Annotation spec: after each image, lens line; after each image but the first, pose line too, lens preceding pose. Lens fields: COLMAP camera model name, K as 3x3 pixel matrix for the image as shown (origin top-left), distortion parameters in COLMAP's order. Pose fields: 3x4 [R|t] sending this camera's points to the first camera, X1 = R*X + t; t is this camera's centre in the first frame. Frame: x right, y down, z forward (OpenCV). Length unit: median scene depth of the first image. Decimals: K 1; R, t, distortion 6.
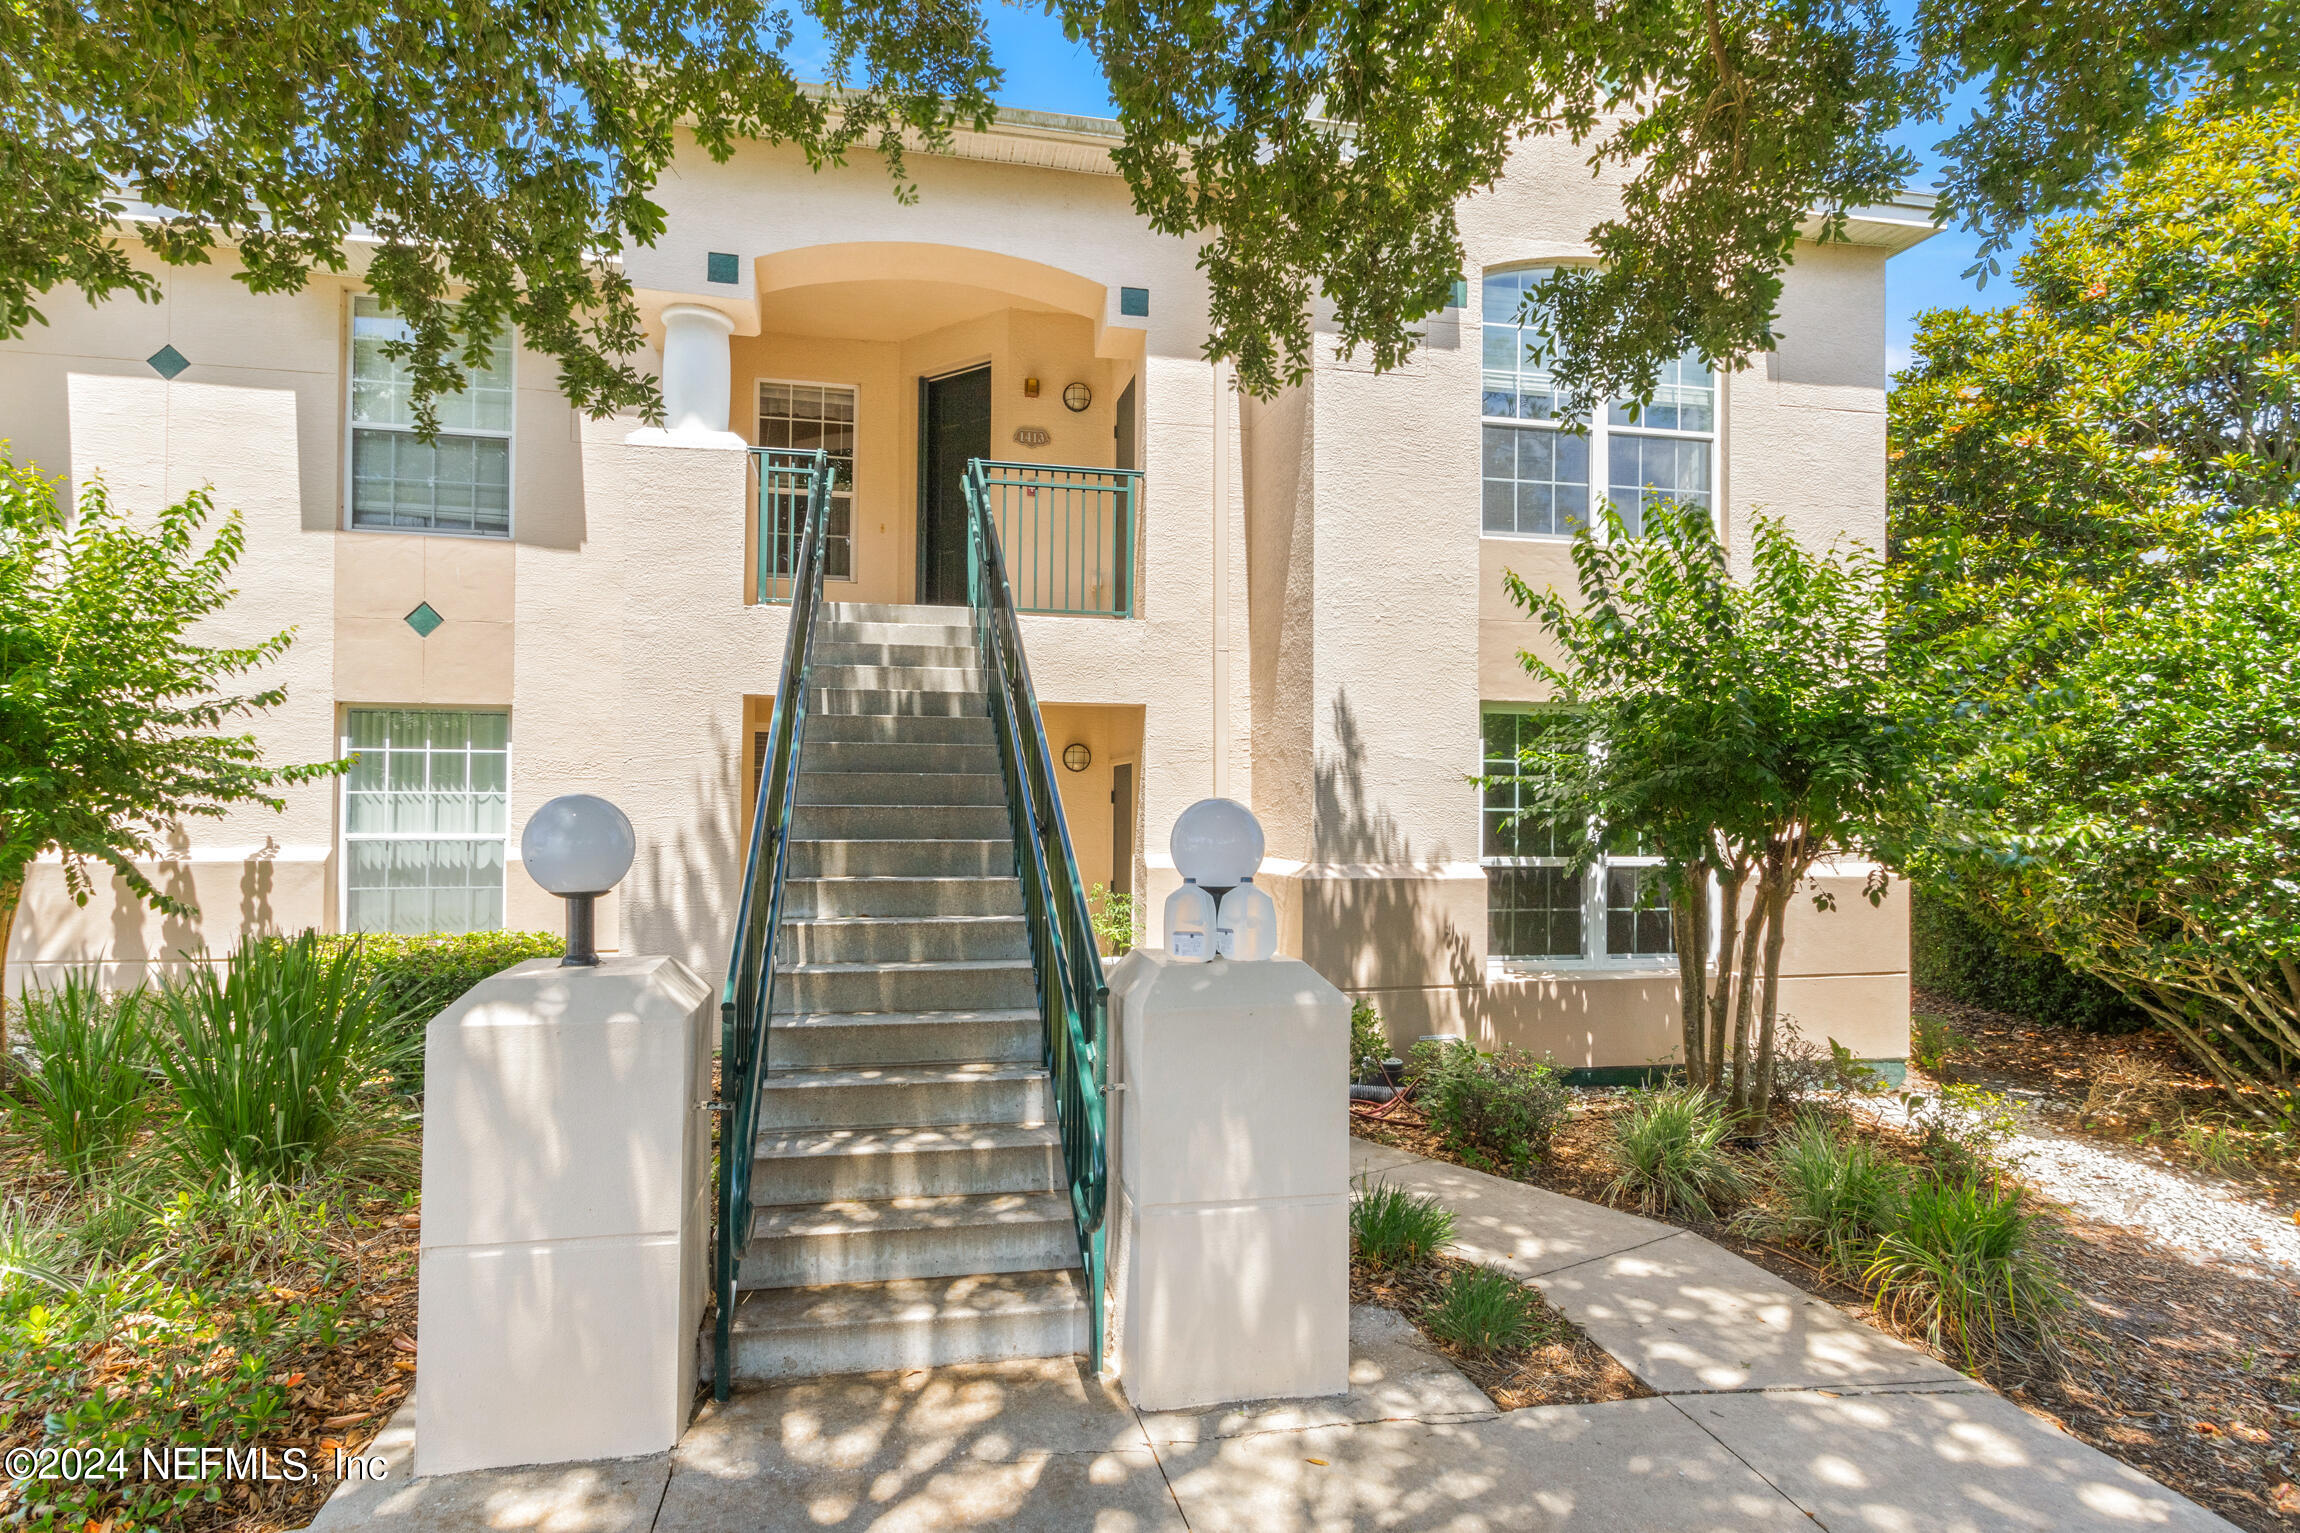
lens RADIAL K [[1240.6, 0, 1150.0], [0, 1240.6, 766.5], [0, 0, 1]] dist [0.002791, 0.000355]
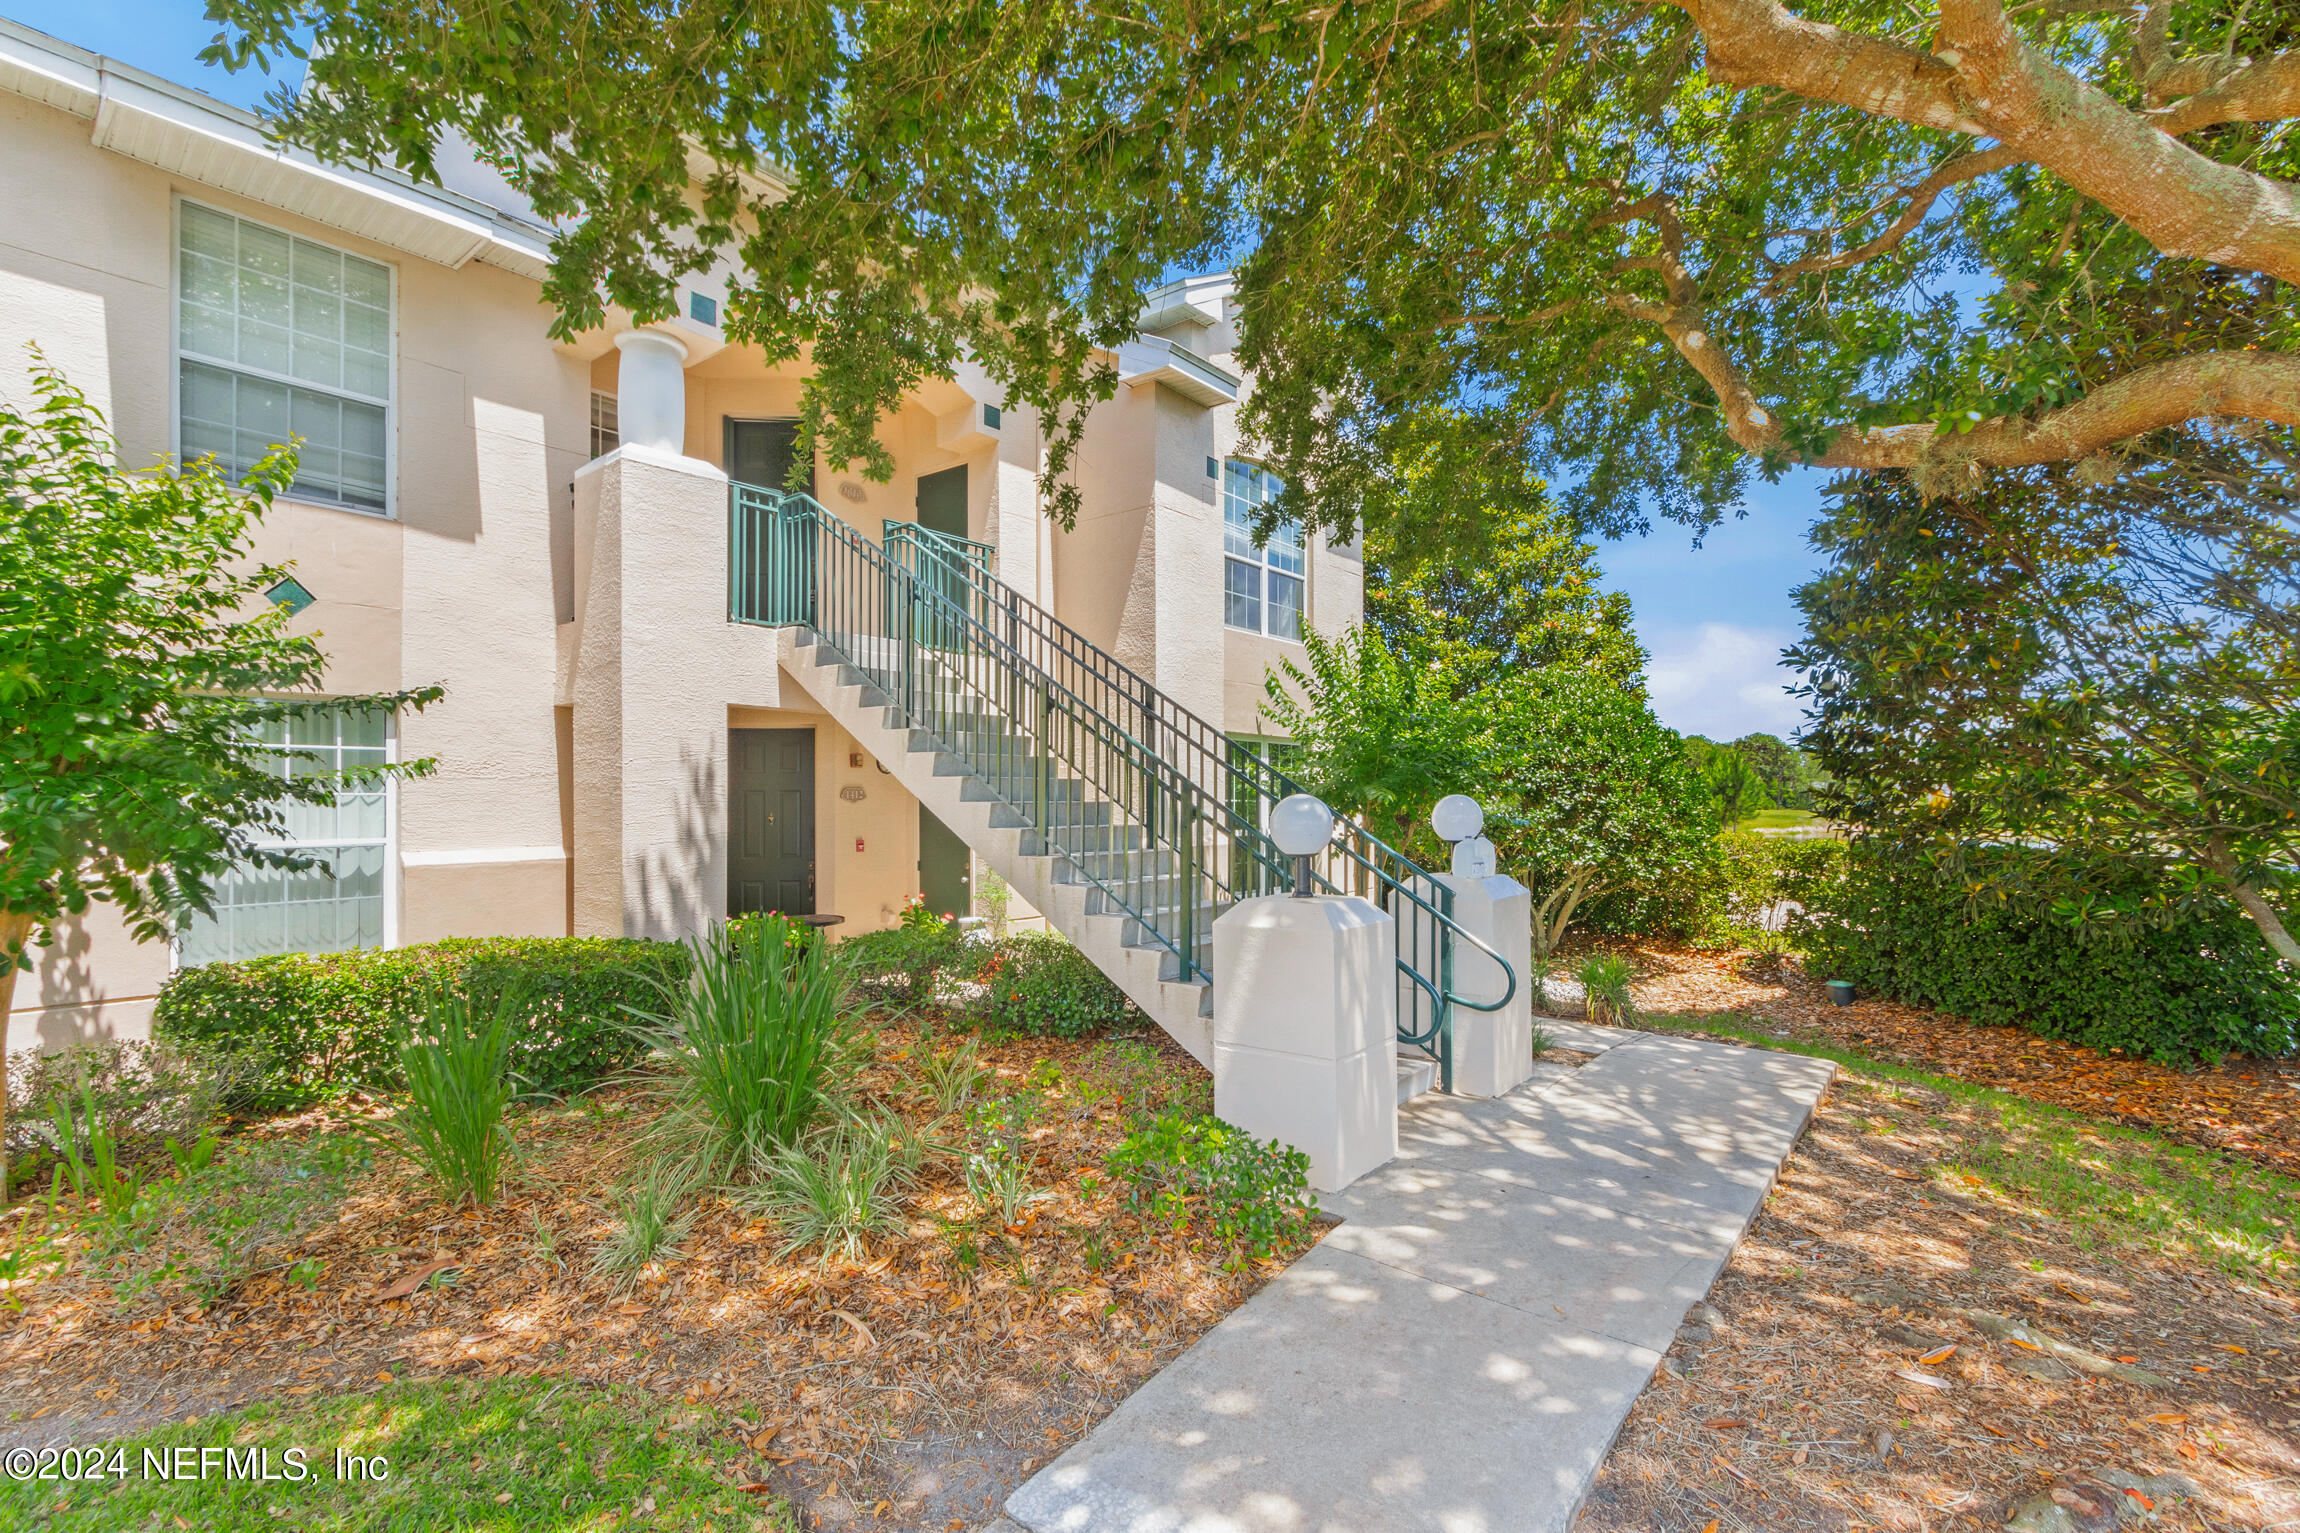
lens RADIAL K [[1076.9, 0, 1141.5], [0, 1076.9, 789.6], [0, 0, 1]] dist [0.003304, -0.000870]
pose [[0.757149, -0.004072, 0.653229, -0.694479], [-0.013462, 0.999671, 0.021834, -0.007765], [-0.653103, -0.025326, 0.756845, 0.026439]]
